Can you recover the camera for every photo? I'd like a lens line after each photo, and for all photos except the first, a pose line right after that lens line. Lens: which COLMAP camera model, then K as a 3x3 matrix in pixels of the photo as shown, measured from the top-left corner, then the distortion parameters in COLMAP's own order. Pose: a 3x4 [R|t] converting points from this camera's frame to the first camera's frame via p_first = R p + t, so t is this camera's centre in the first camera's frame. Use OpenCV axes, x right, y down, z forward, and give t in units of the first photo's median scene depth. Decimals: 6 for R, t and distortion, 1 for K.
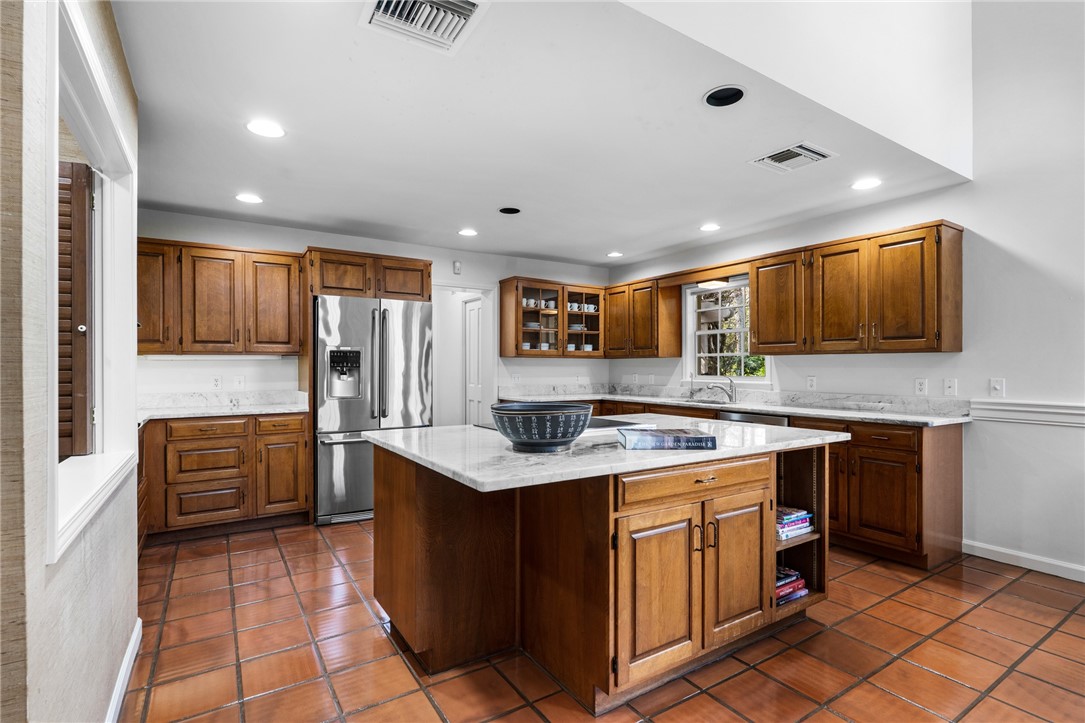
lens RADIAL K [[511.6, 0, 546.1], [0, 511.6, 364.7], [0, 0, 1]] dist [0.000575, 0.000073]
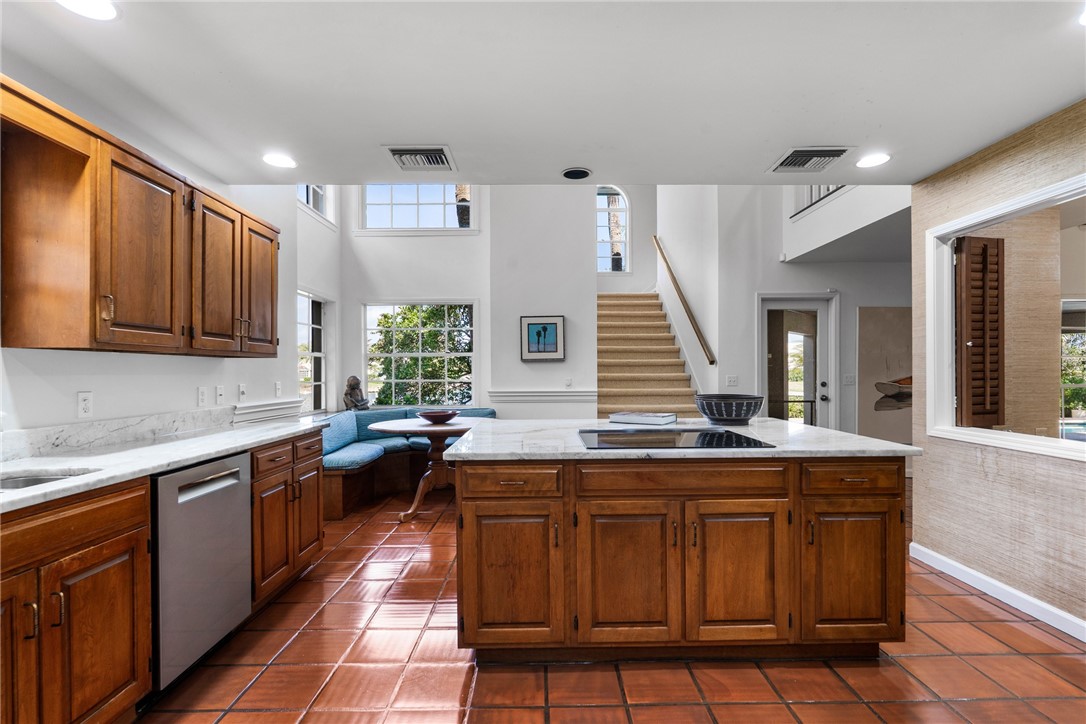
lens RADIAL K [[512.0, 0, 546.2], [0, 512.0, 367.5], [0, 0, 1]] dist [0.000575, 0.000073]
pose [[-0.853622, 0.011650, 0.520762, -0.173047], [0.006196, 0.999906, -0.012214, 0.007444], [-0.520855, -0.007199, -0.853615, 1.271461]]
